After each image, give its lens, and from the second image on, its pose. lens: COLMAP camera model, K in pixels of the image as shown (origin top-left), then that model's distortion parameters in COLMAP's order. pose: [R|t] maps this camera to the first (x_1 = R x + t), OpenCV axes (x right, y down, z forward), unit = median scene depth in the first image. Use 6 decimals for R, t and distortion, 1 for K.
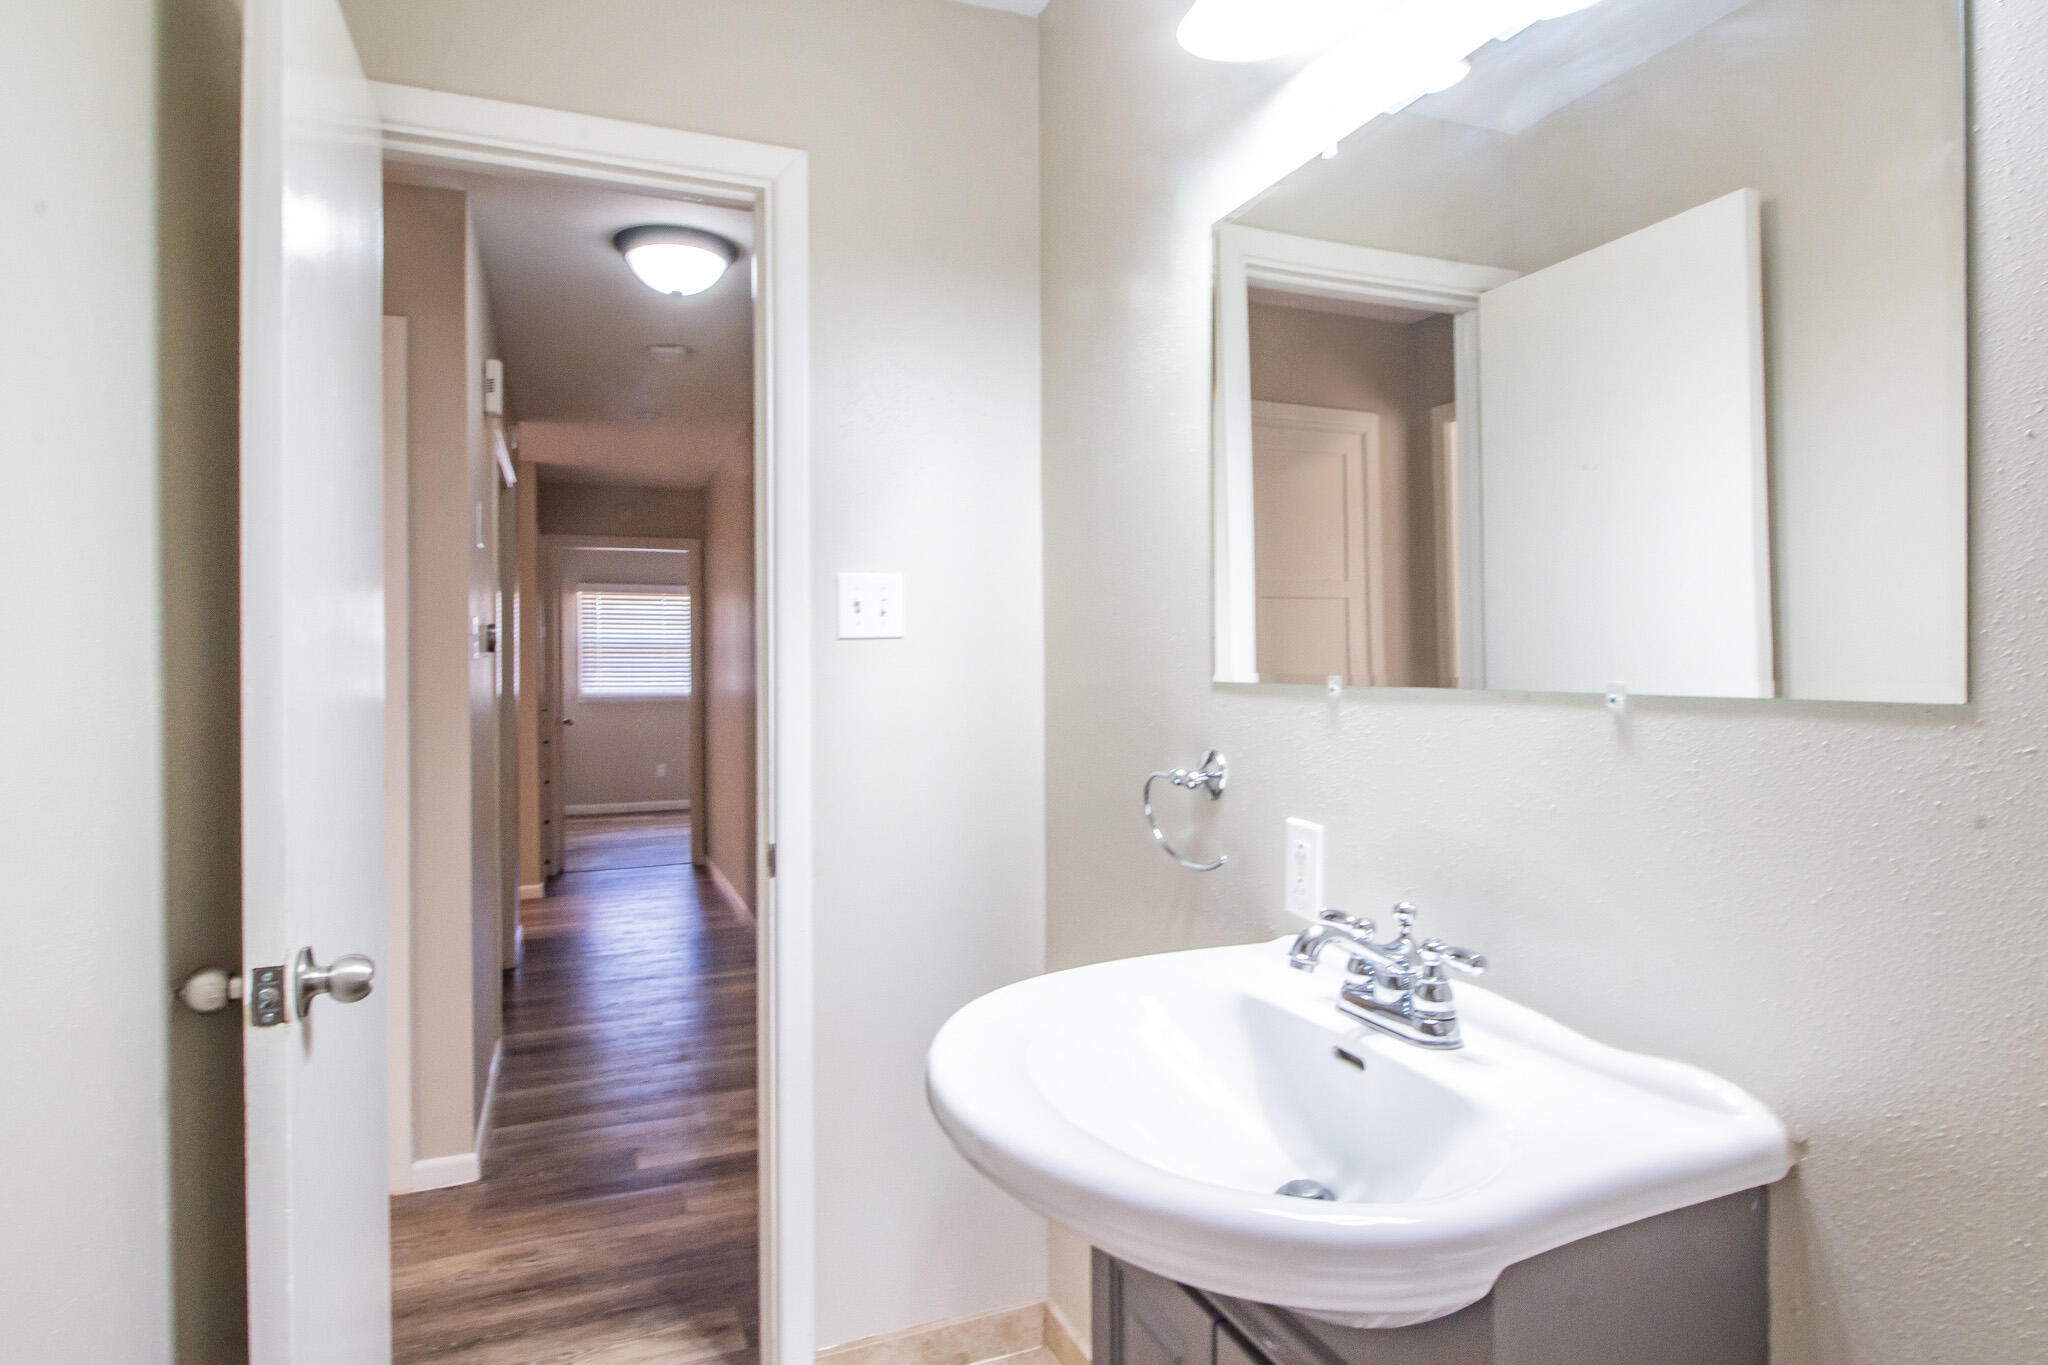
lens RADIAL K [[1080.7, 0, 1024.8], [0, 1080.7, 671.0], [0, 0, 1]] dist [-0.000961, -0.010450]
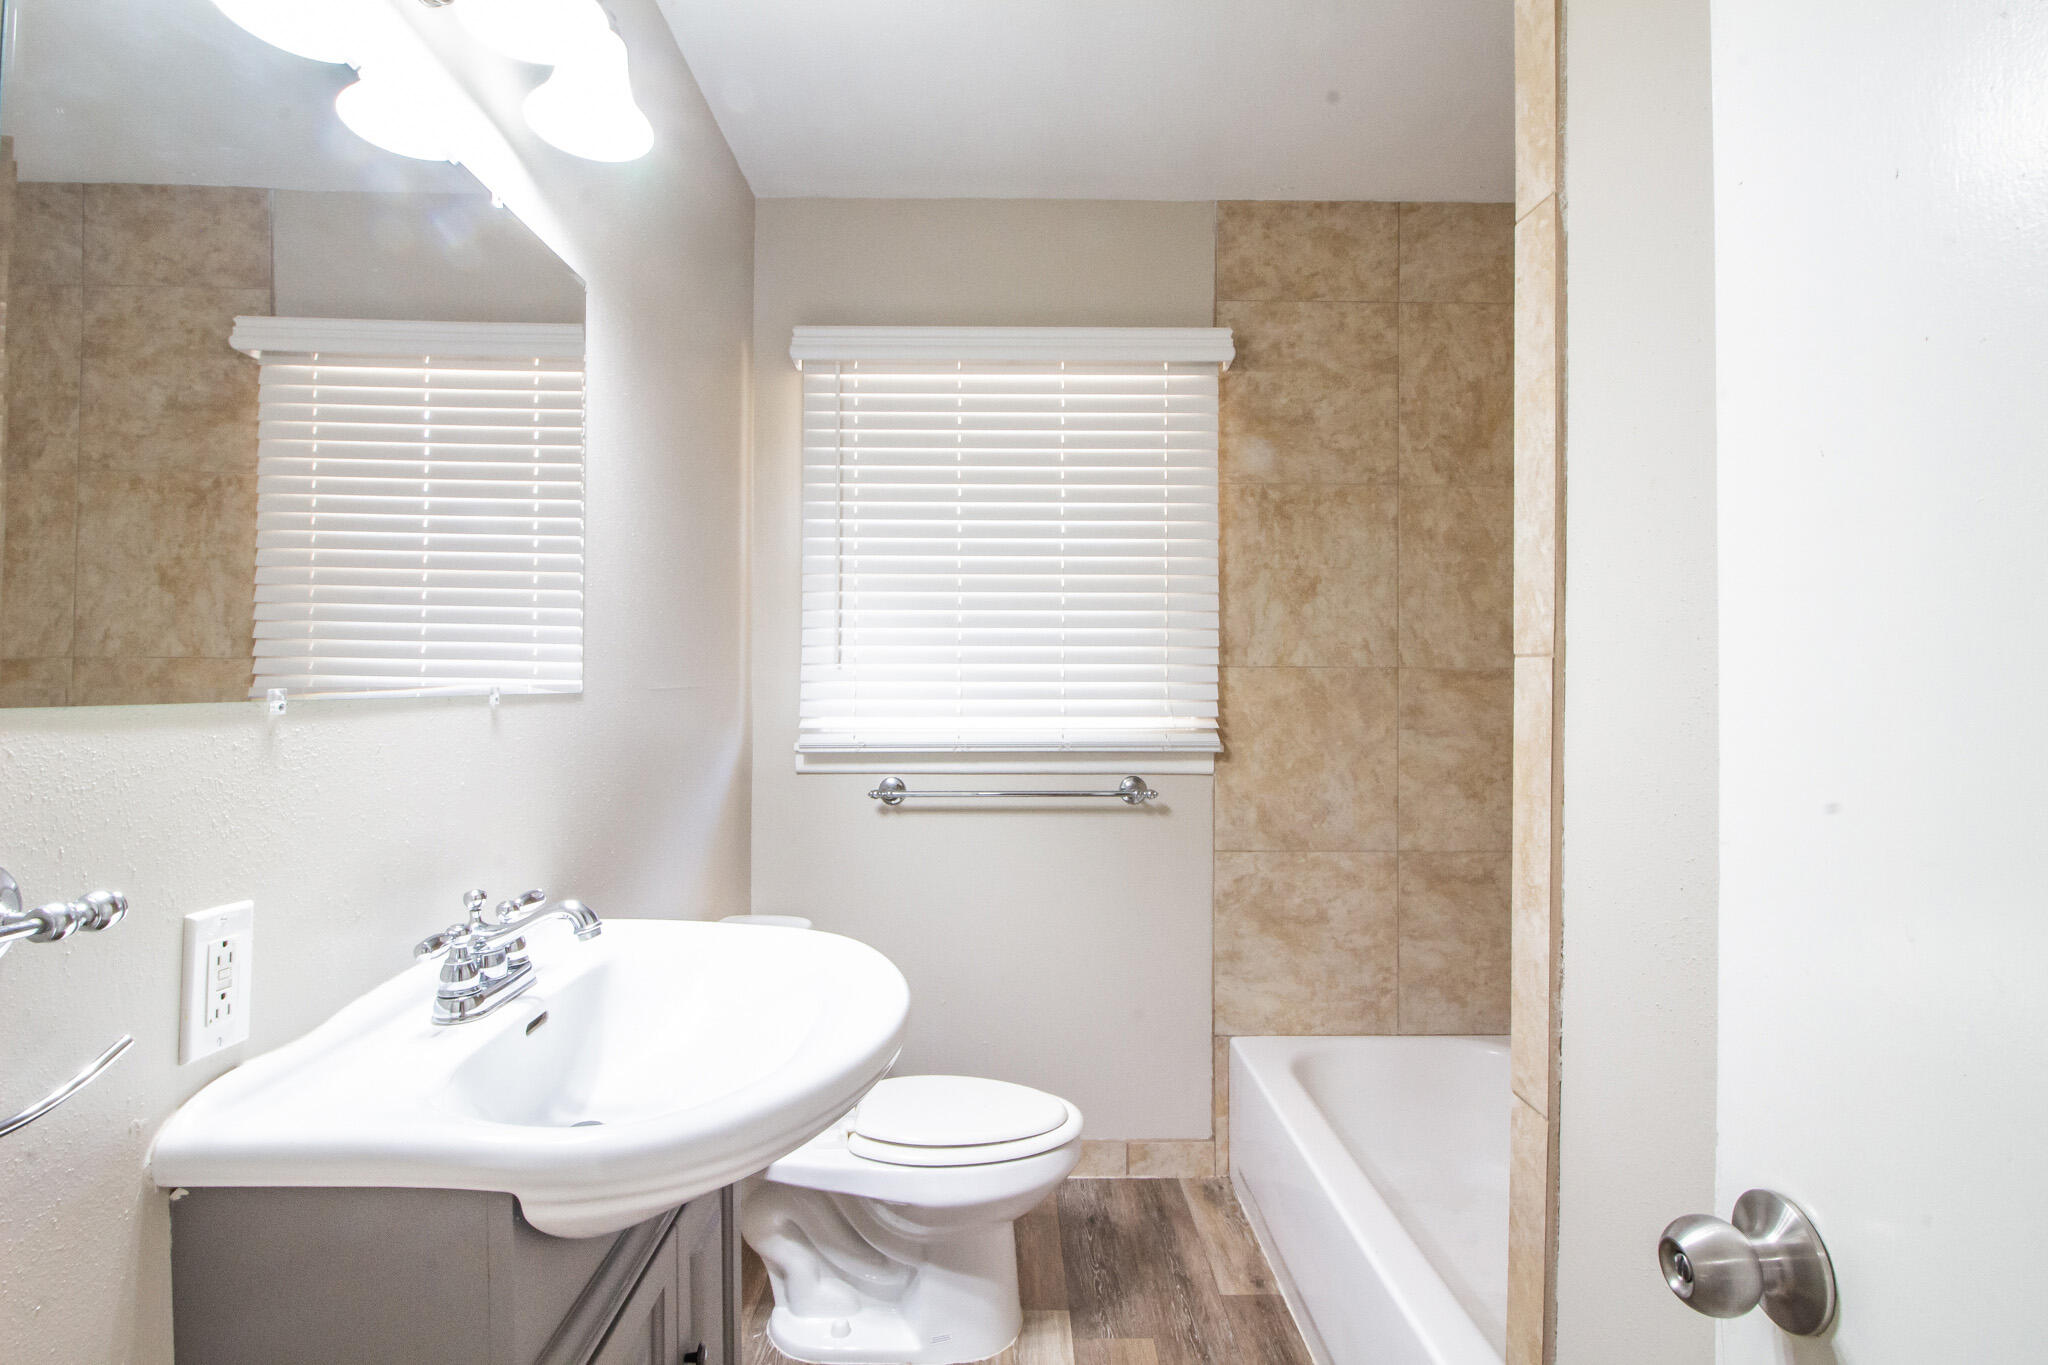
lens RADIAL K [[1080.7, 0, 1023.2], [0, 1080.7, 677.5], [0, 0, 1]] dist [-0.000961, -0.010450]
pose [[-0.938619, 0.001567, 0.344951, -0.630406], [0.002982, 0.999989, 0.003572, -0.005349], [-0.344942, 0.004381, -0.938614, 2.097482]]
